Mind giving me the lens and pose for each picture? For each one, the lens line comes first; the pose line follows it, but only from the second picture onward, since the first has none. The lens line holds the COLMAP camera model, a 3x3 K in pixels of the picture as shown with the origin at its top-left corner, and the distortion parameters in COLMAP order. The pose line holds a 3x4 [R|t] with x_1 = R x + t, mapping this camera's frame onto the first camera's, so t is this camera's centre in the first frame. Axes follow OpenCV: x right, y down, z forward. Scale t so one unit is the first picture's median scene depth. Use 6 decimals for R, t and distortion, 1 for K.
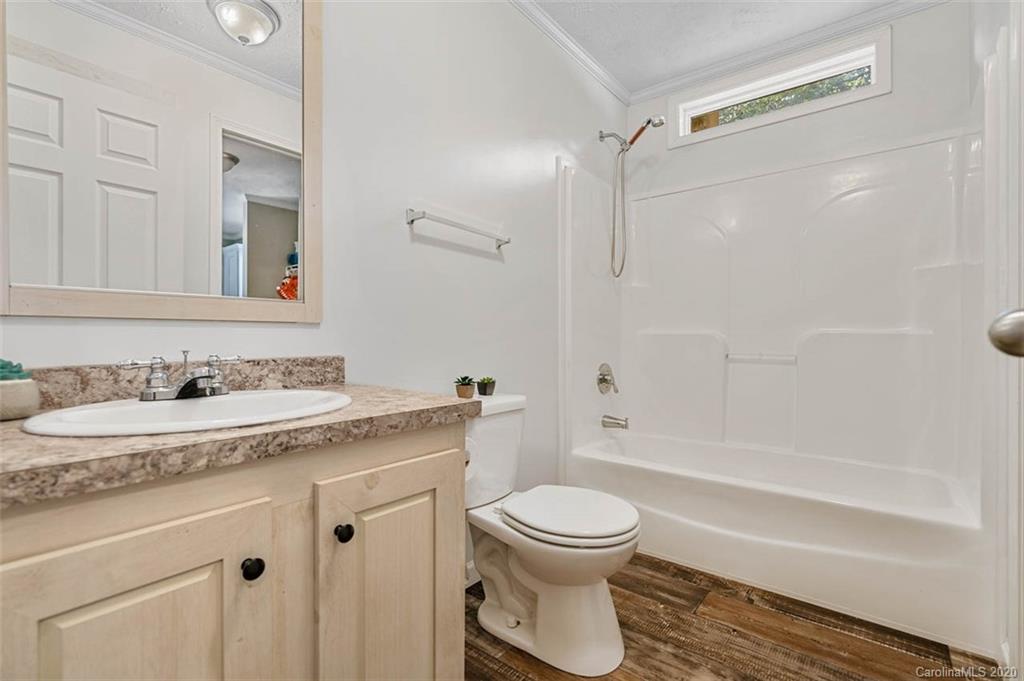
lens RADIAL K [[466.9, 0, 507.9], [0, 466.9, 338.1], [0, 0, 1]] dist [-0.007480, 0.001883]
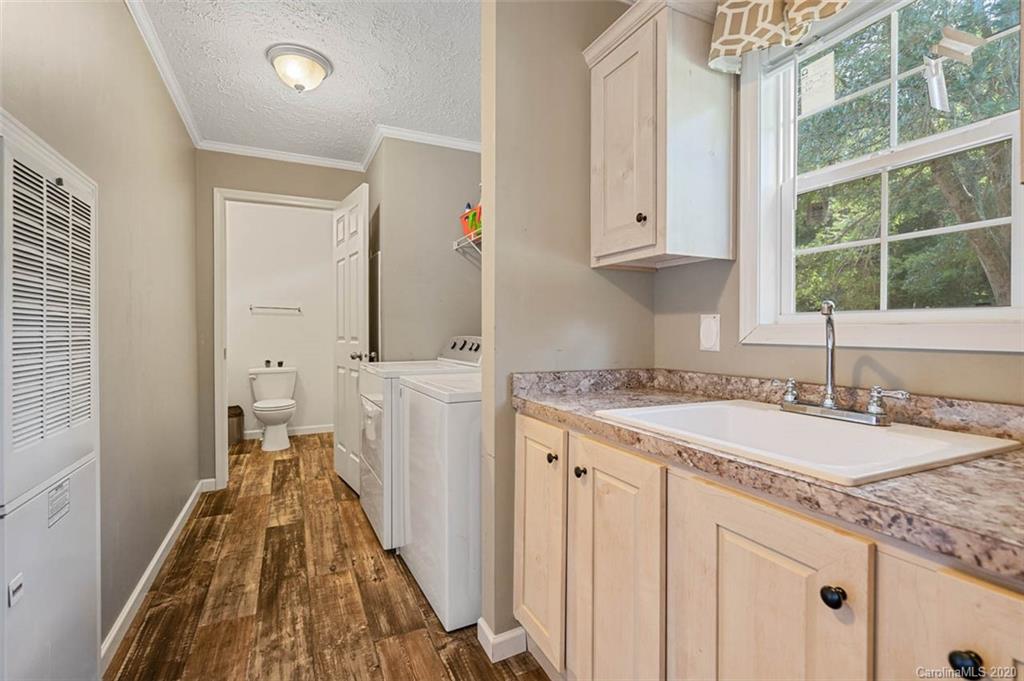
lens RADIAL K [[466.9, 0, 512.0], [0, 466.9, 339.6], [0, 0, 1]] dist [-0.007480, 0.001883]
pose [[0.901566, 0.001728, -0.432638, 1.168526], [0.009385, 0.999679, 0.023551, -0.115256], [0.432540, -0.025293, 0.901260, 0.210166]]
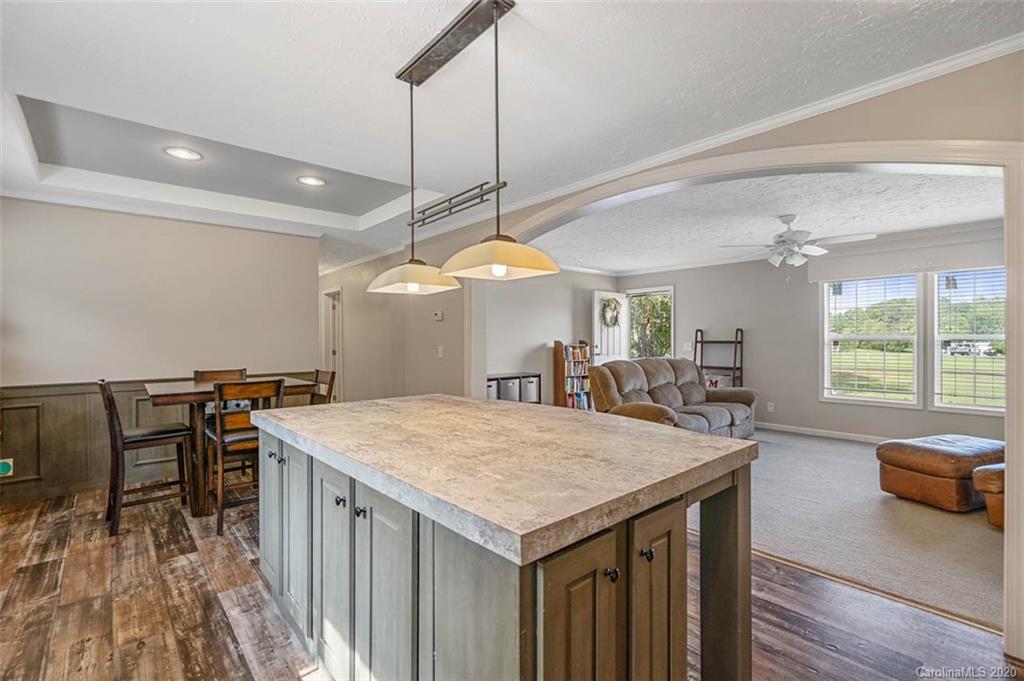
lens RADIAL K [[466.9, 0, 519.2], [0, 466.9, 336.4], [0, 0, 1]] dist [-0.007480, 0.001883]
pose [[-0.986325, 0.004573, 0.164748, -1.140944], [0.005131, 0.999982, 0.002960, -0.213394], [-0.164732, 0.003765, -0.986331, 2.289425]]
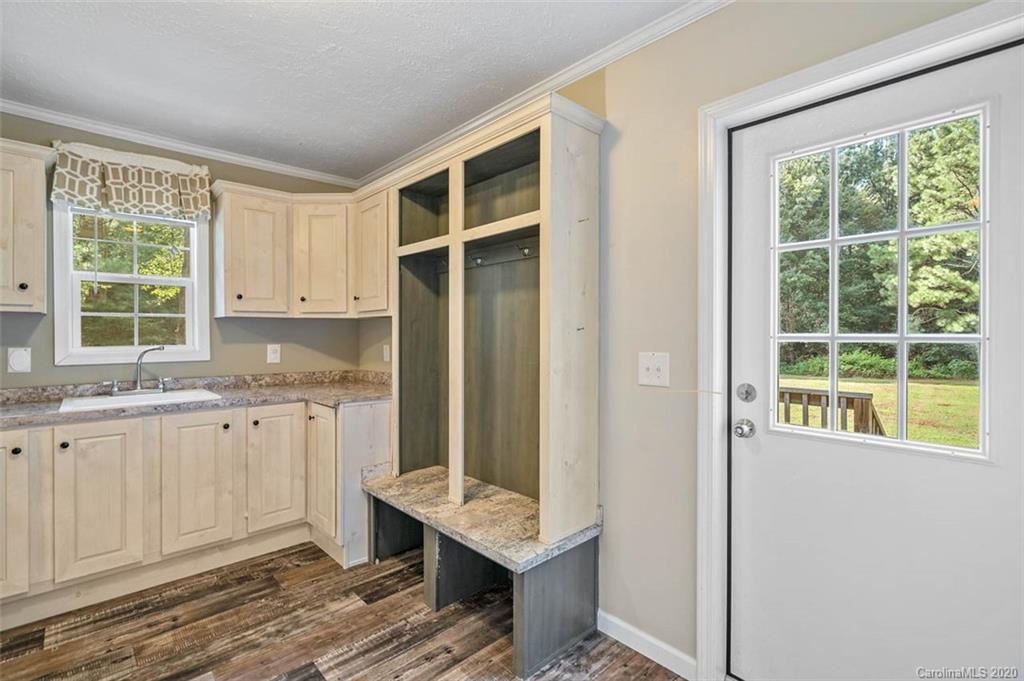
lens RADIAL K [[466.9, 0, 511.9], [0, 466.9, 338.6], [0, 0, 1]] dist [-0.007480, 0.001883]
pose [[0.130869, -0.006951, 0.991375, -0.938272], [0.002358, 0.999975, 0.006700, -0.187632], [-0.991397, 0.001461, 0.130882, 0.129517]]
